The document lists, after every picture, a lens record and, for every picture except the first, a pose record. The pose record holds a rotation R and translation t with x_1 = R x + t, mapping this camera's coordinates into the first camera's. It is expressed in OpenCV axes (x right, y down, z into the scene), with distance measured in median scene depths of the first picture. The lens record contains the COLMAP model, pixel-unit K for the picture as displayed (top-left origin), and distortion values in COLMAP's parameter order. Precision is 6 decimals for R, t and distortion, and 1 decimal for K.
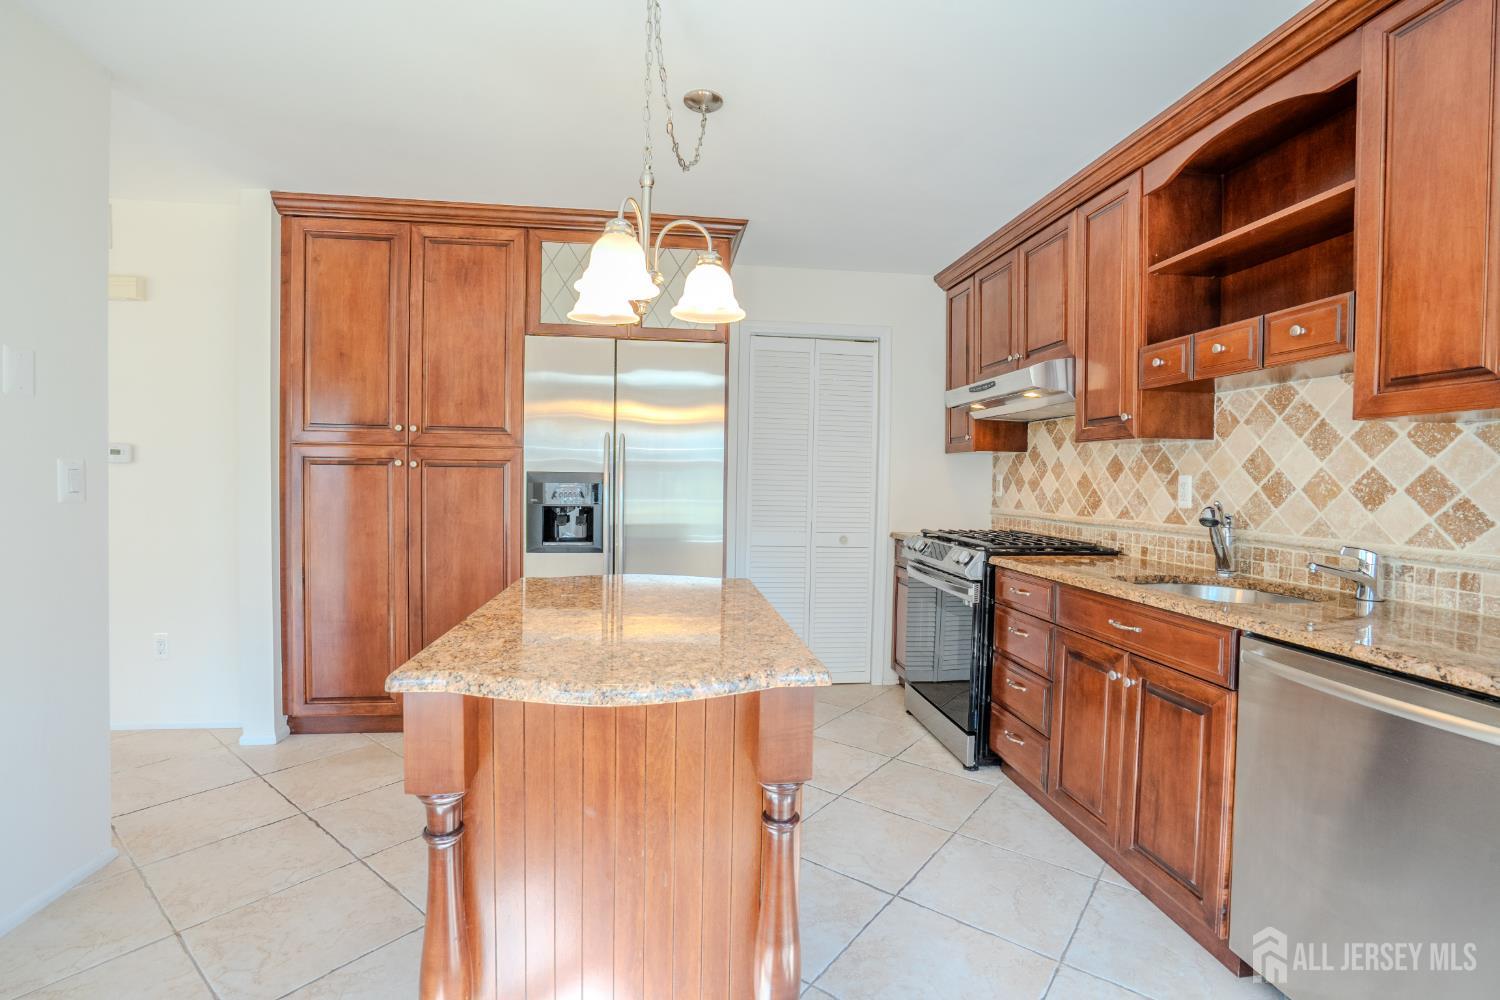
lens RADIAL K [[694.0, 0, 754.2], [0, 694.0, 499.6], [0, 0, 1]] dist [-0.039959, 0.008012]
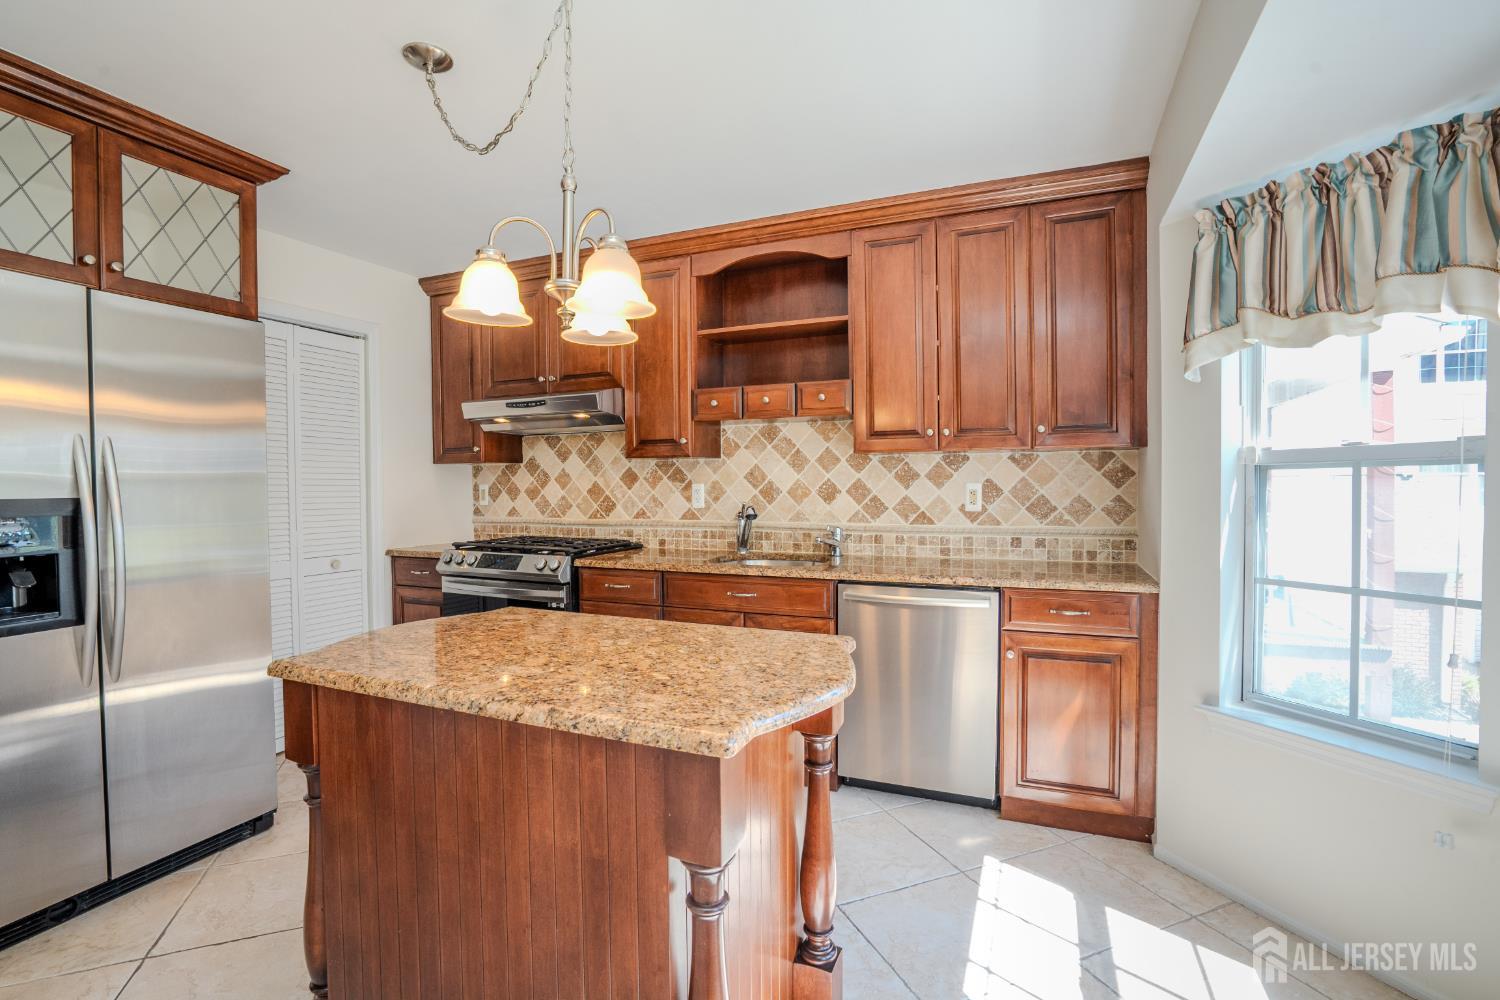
lens RADIAL K [[694.0, 0, 743.4], [0, 694.0, 494.4], [0, 0, 1]] dist [-0.039959, 0.008012]
pose [[0.513287, -0.032727, 0.857593, -0.527084], [0.040650, 0.999078, 0.013796, -0.030164], [-0.857254, 0.027780, 0.514145, 0.209744]]
